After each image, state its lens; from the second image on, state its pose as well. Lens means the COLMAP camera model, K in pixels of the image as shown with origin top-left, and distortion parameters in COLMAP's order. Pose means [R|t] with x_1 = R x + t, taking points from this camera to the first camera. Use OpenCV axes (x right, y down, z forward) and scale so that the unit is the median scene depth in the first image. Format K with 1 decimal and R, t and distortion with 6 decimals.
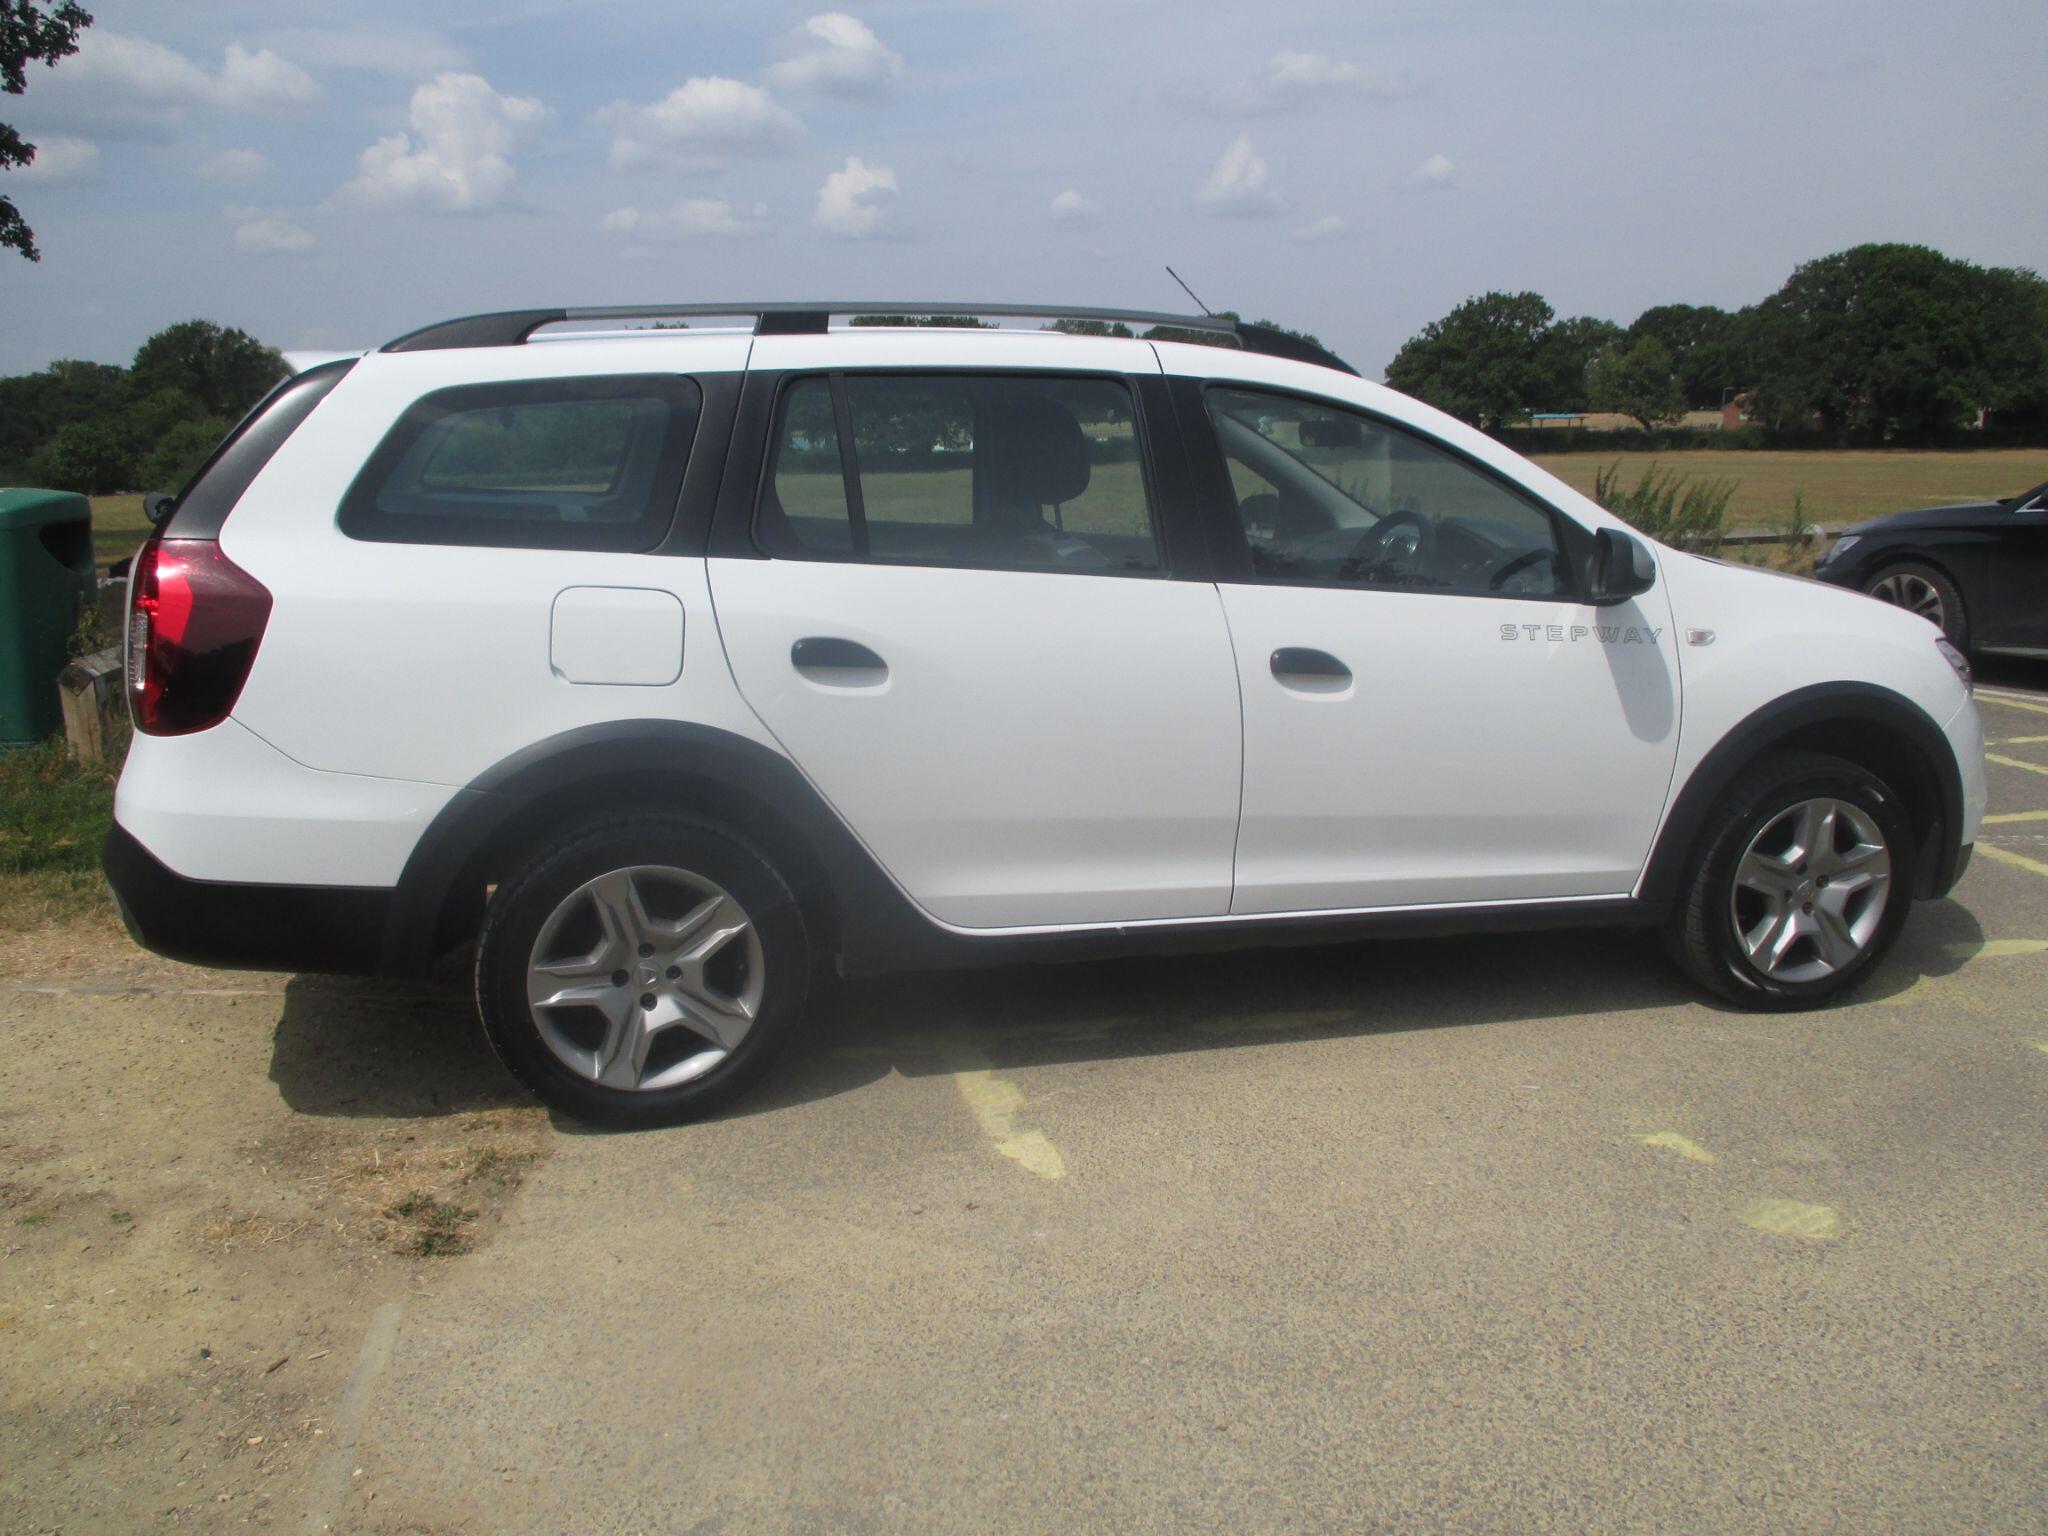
lens RADIAL K [[1686.2, 0, 1044.5], [0, 1686.2, 867.3], [0, 0, 1]] dist [-0.023586, -0.012651]
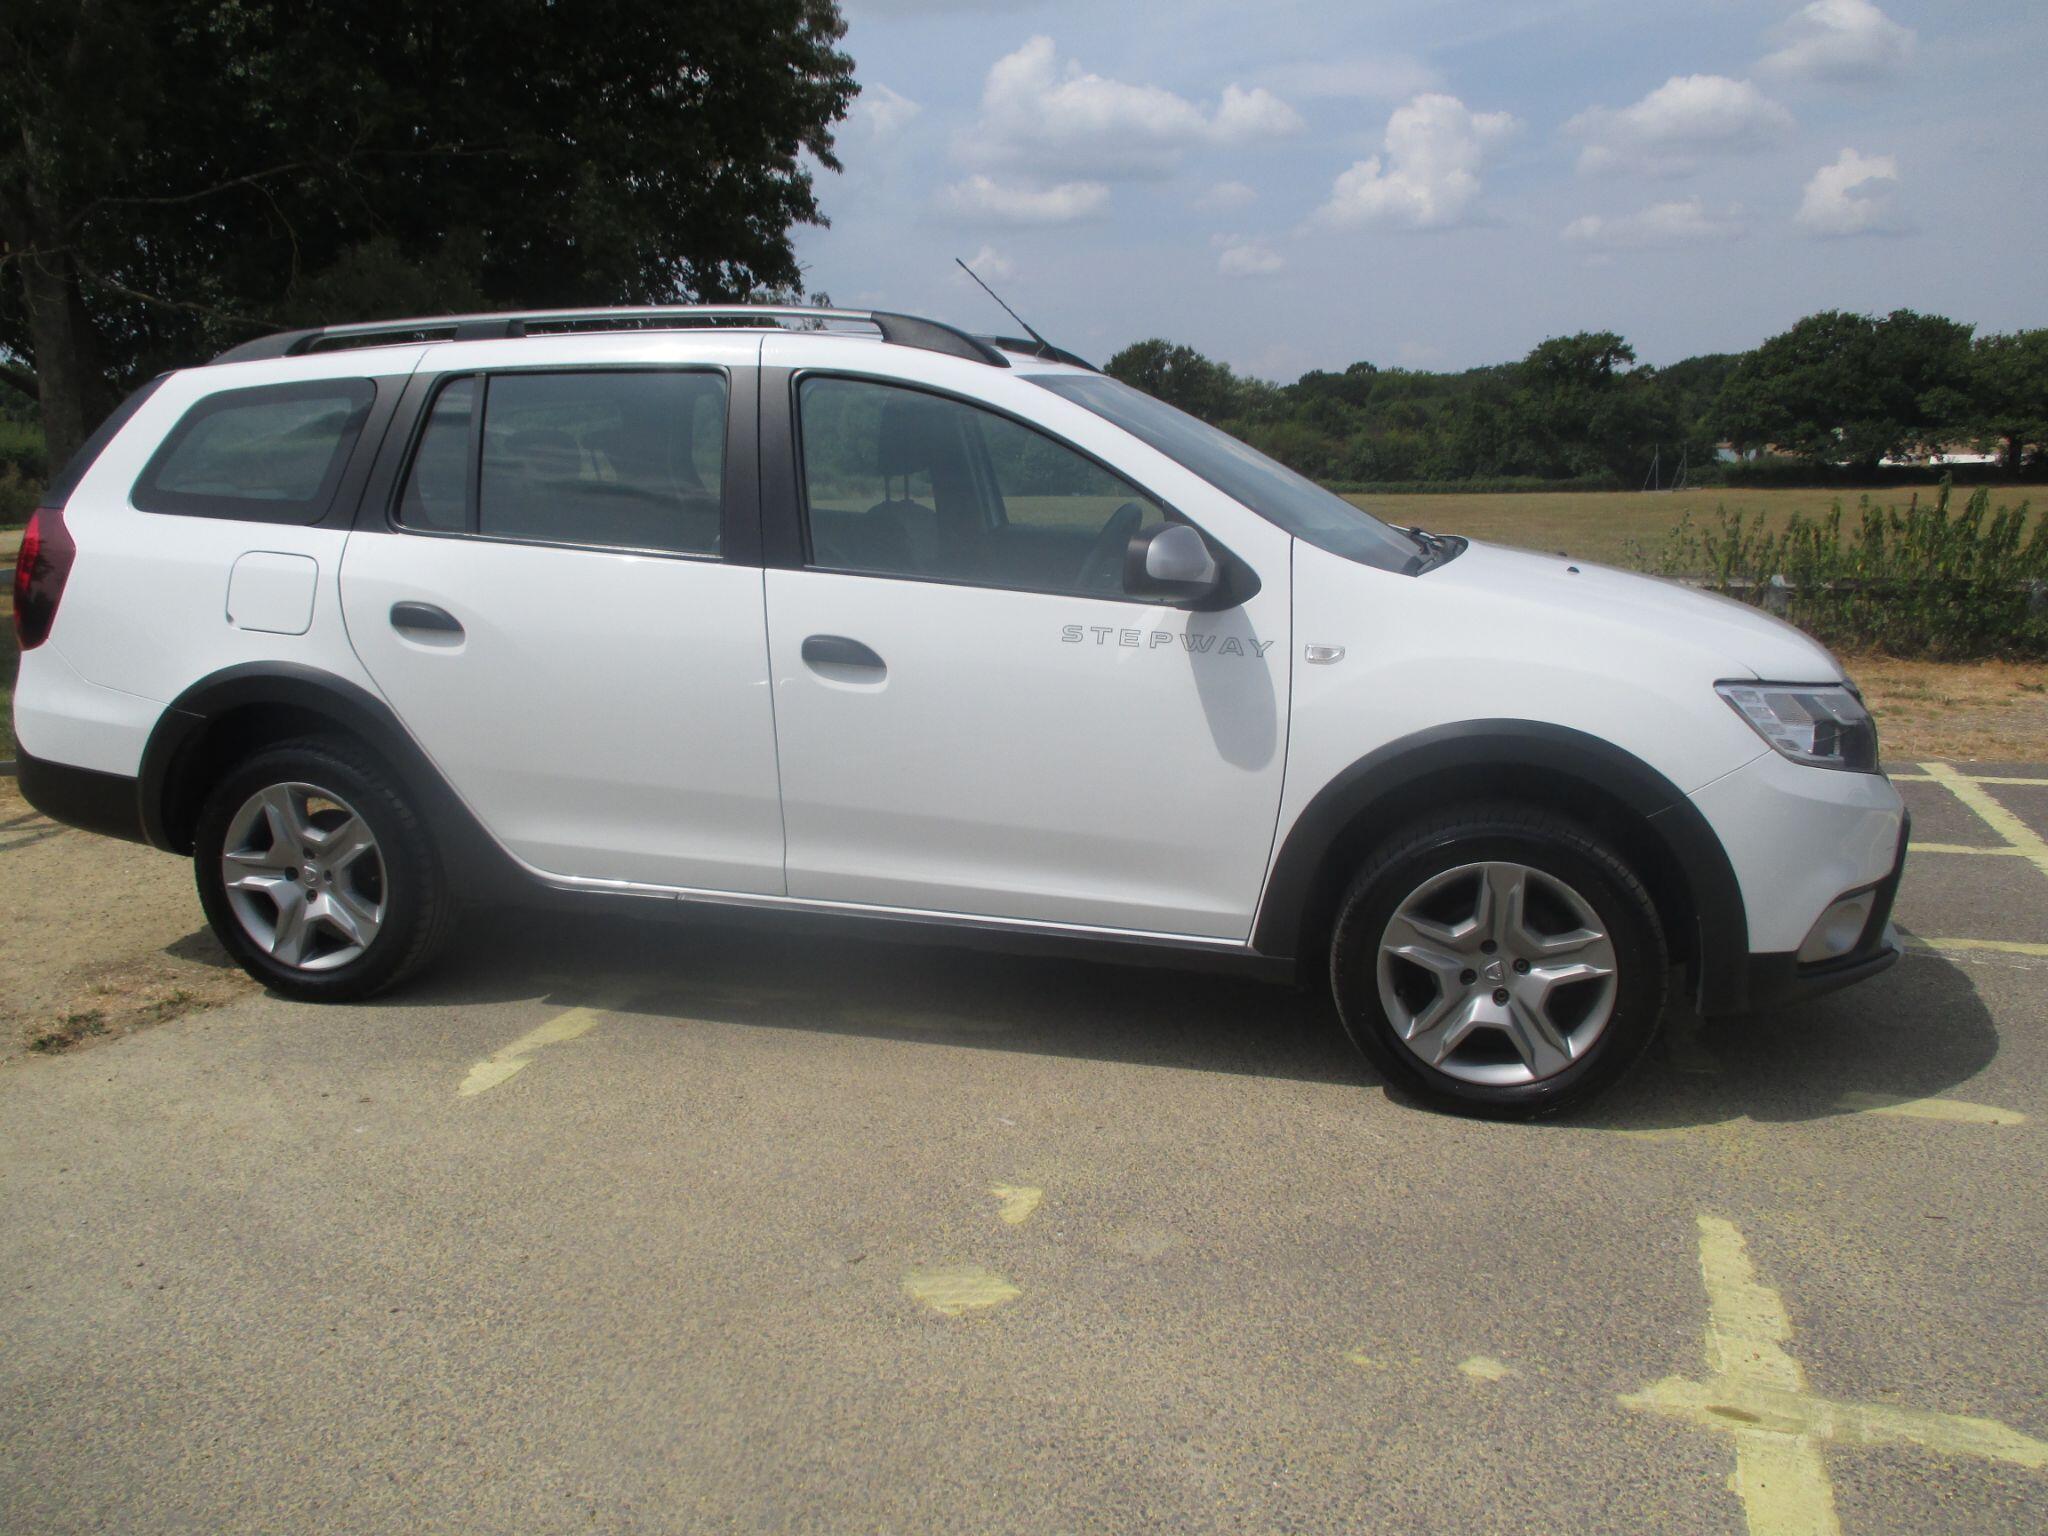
lens RADIAL K [[1686.2, 0, 1044.5], [0, 1686.2, 867.3], [0, 0, 1]] dist [-0.023586, -0.012651]
pose [[0.860254, 0.122005, -0.495054, 0.733729], [-0.124999, 0.991784, 0.027213, -0.035668], [0.494306, 0.038471, 0.868436, 0.191503]]
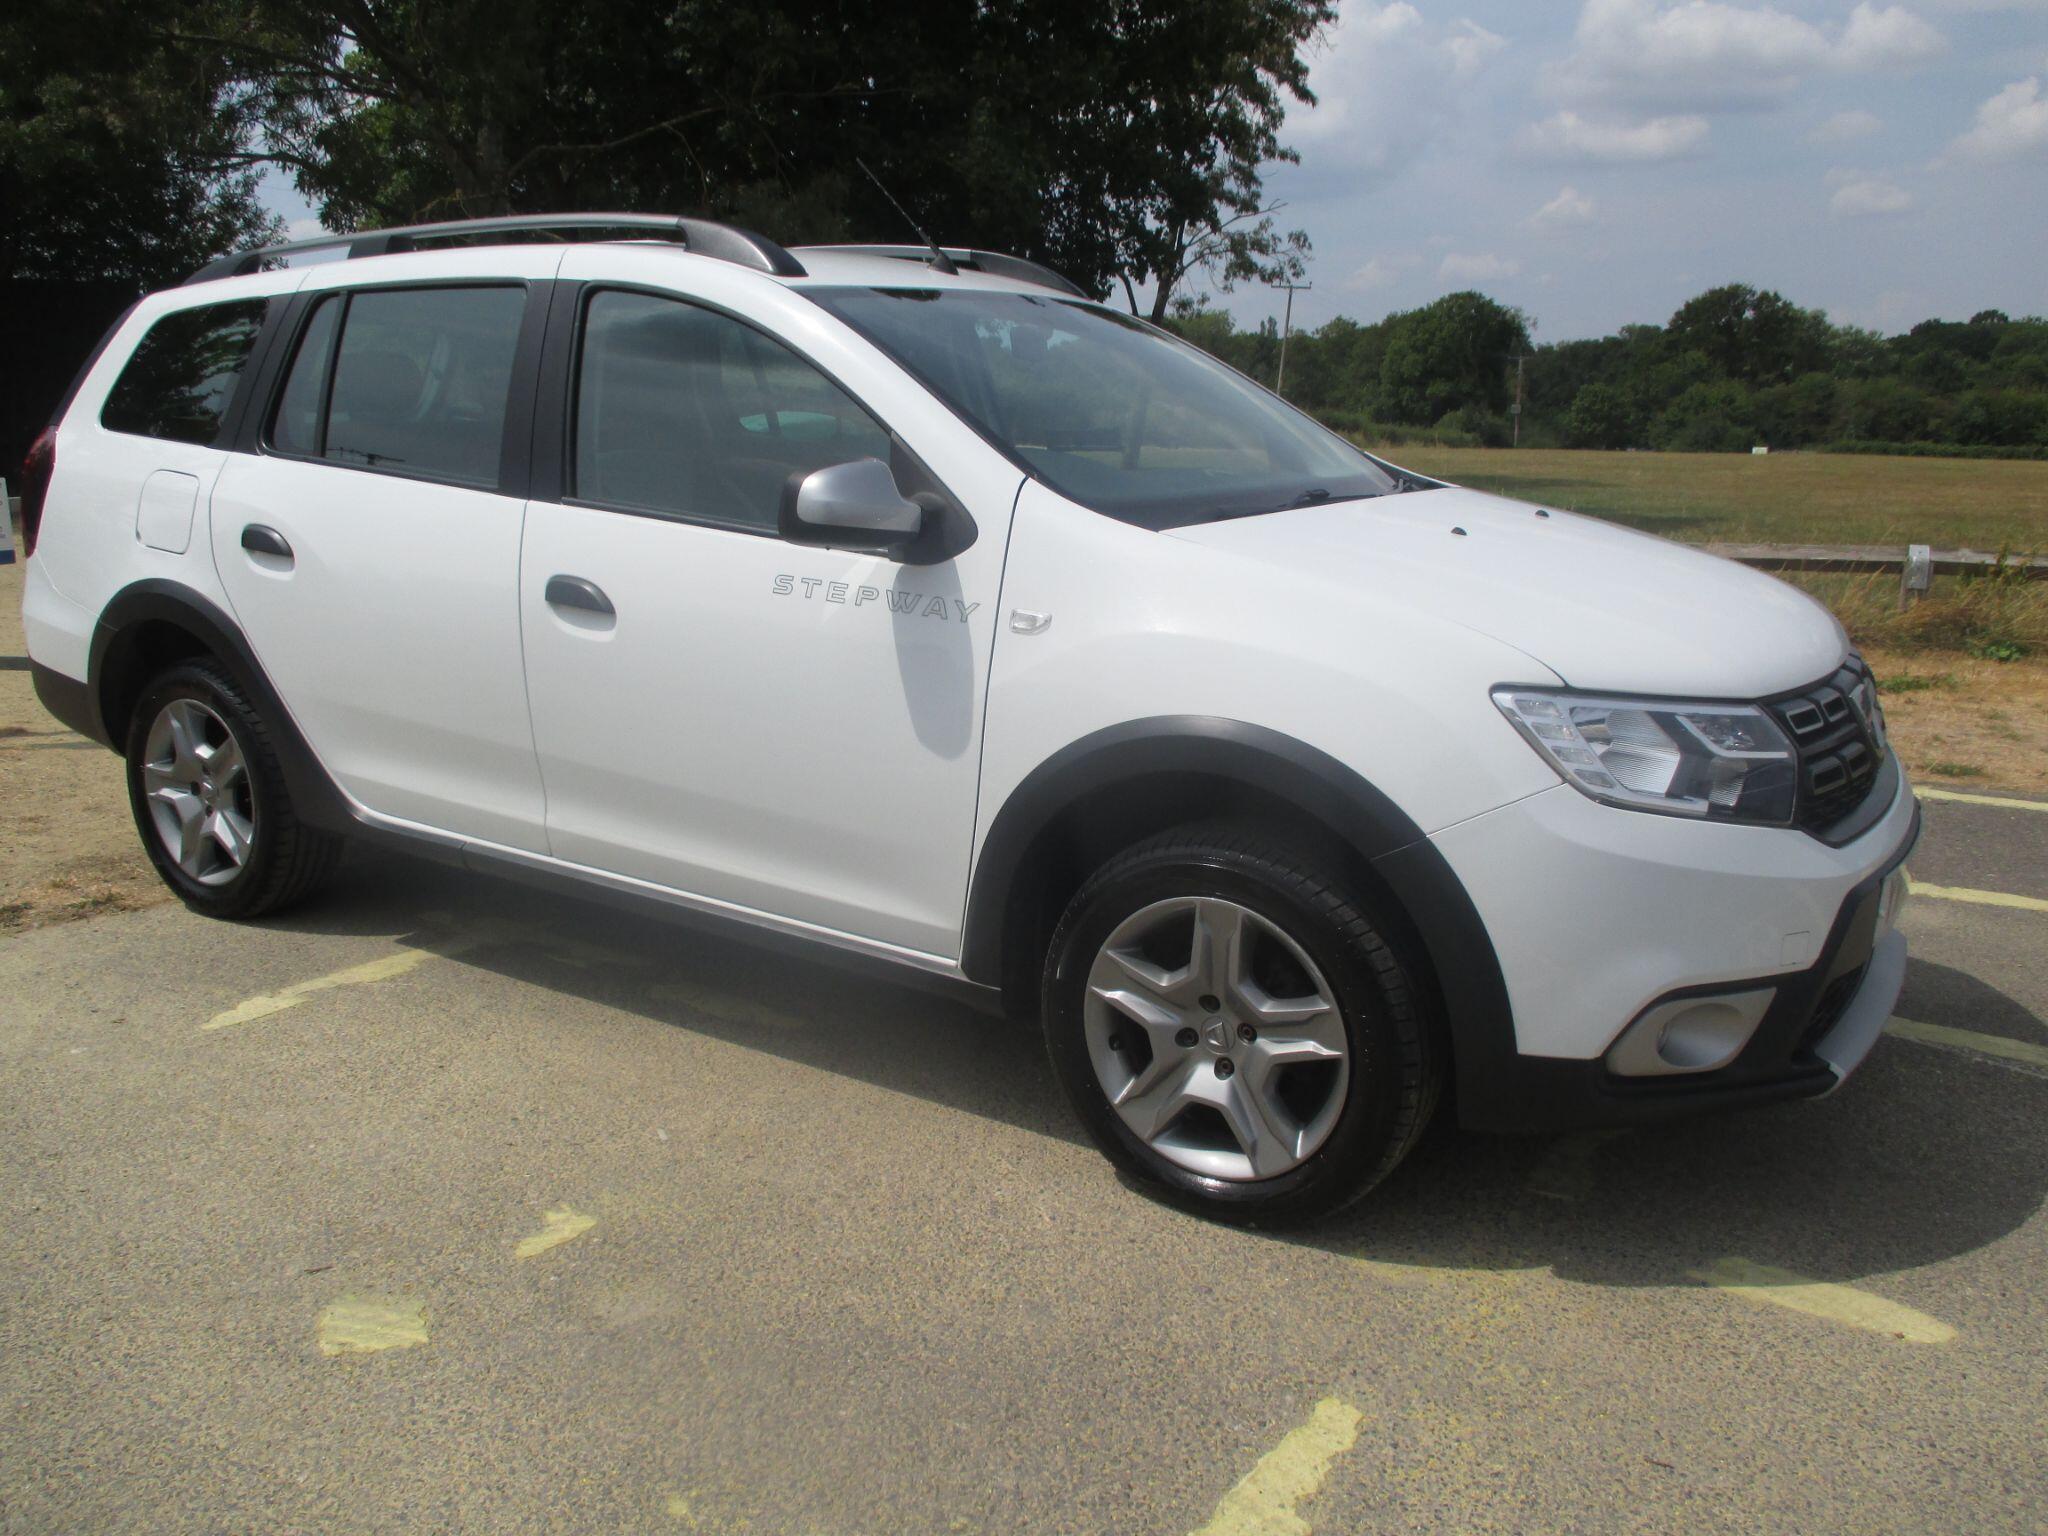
lens RADIAL K [[1686.2, 0, 1044.5], [0, 1686.2, 867.3], [0, 0, 1]] dist [-0.023586, -0.012651]
pose [[0.657844, 0.209477, -0.723437, 0.956717], [-0.195271, 0.975135, 0.104792, -0.116454], [0.727400, 0.072330, 0.682392, 0.553100]]
